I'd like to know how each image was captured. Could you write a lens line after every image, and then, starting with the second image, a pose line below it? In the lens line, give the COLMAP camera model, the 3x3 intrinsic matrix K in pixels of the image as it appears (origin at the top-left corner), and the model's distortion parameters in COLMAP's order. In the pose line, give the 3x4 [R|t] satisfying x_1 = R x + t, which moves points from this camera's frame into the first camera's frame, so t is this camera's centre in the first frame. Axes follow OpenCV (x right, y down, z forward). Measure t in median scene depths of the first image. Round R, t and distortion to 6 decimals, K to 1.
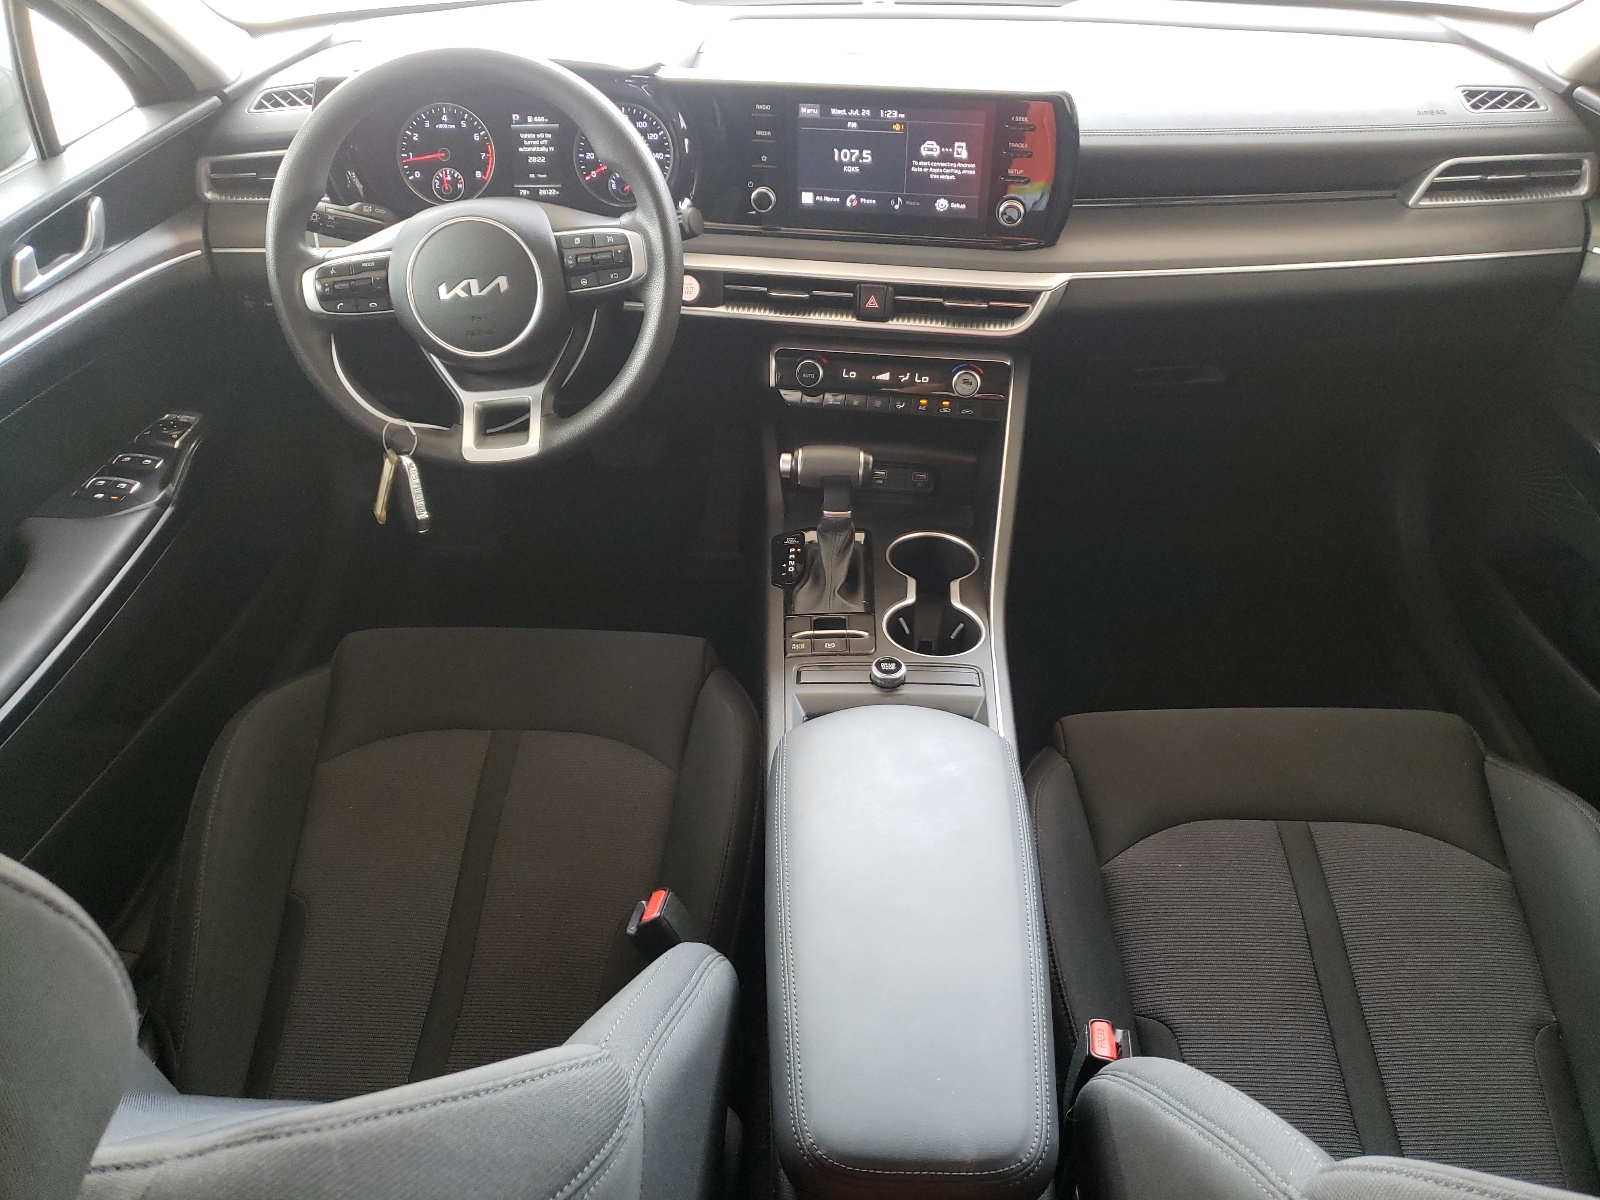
lens RADIAL K [[1224.3, 0, 787.0], [0, 1224.3, 604.0], [0, 0, 1]] dist [-0.005472, -0.004269]
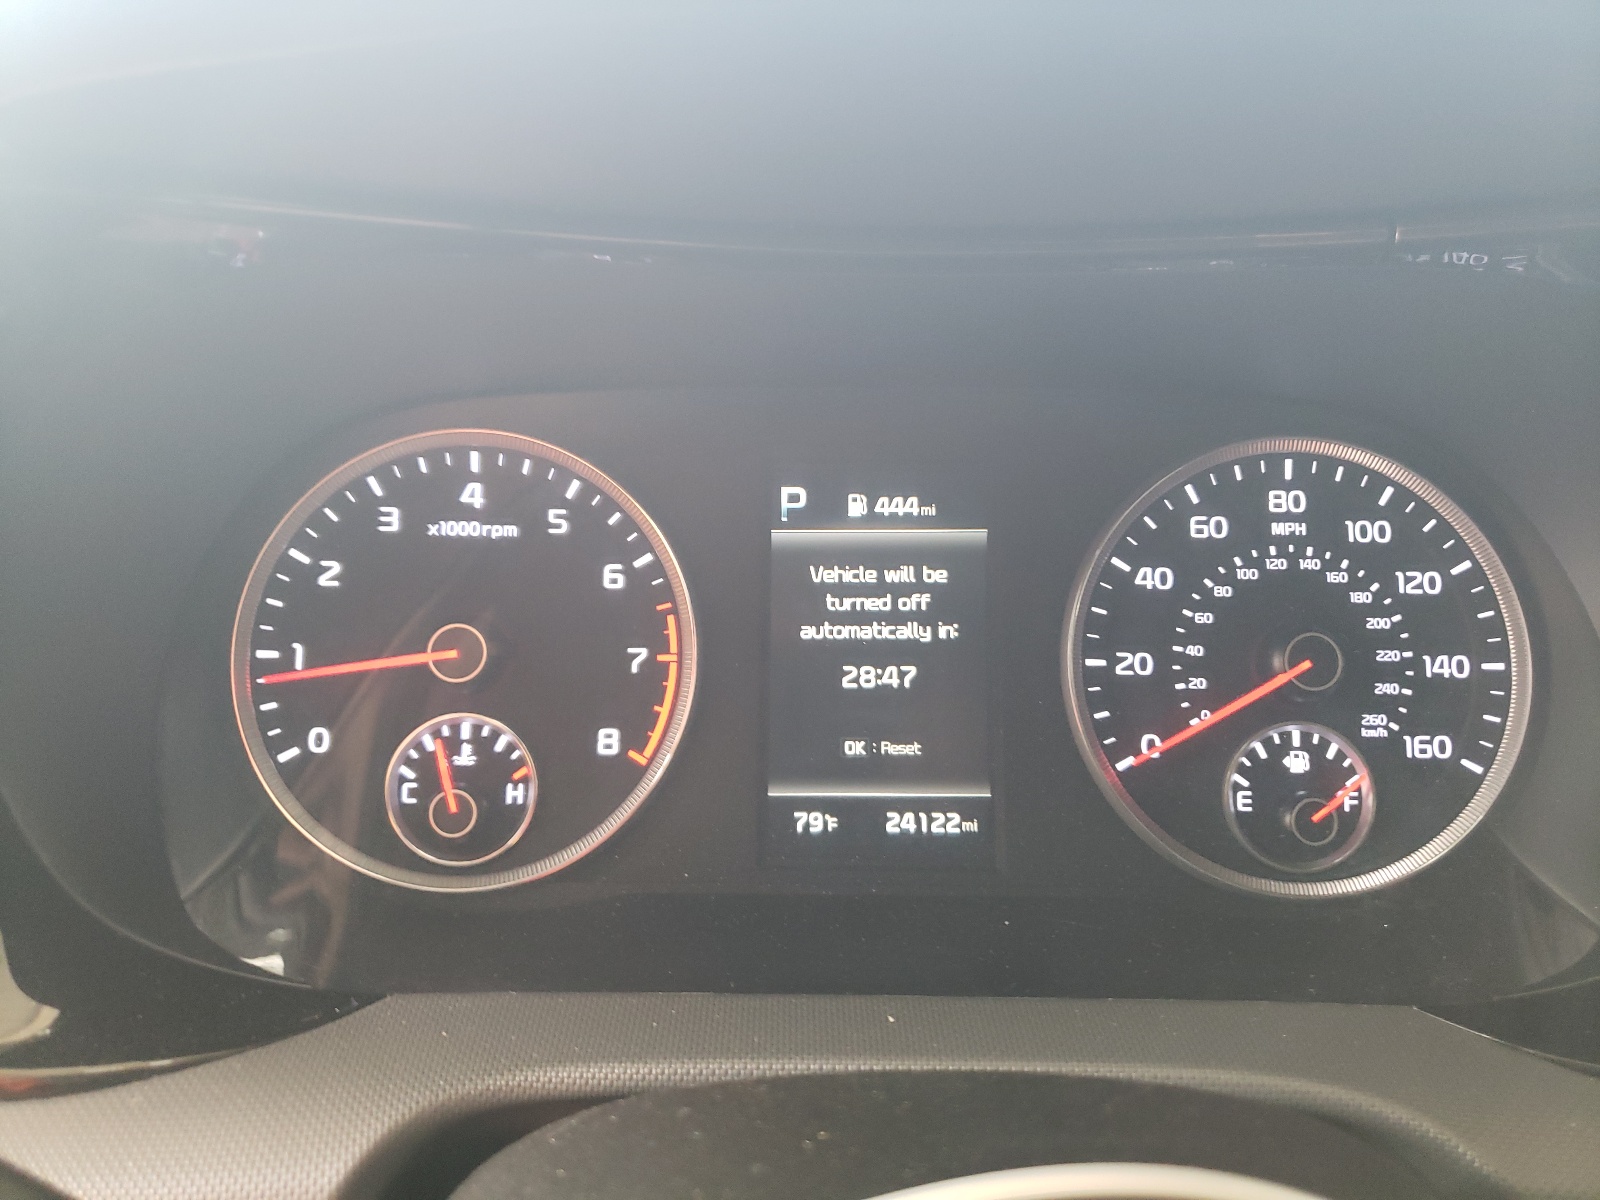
lens RADIAL K [[1224.3, 0, 806.2], [0, 1224.3, 605.9], [0, 0, 1]] dist [-0.005472, -0.004269]
pose [[0.999710, 0.007418, 0.022929, -0.224009], [0.001073, 0.936803, -0.349855, -0.300446], [-0.024075, 0.349778, 0.936523, 0.795370]]
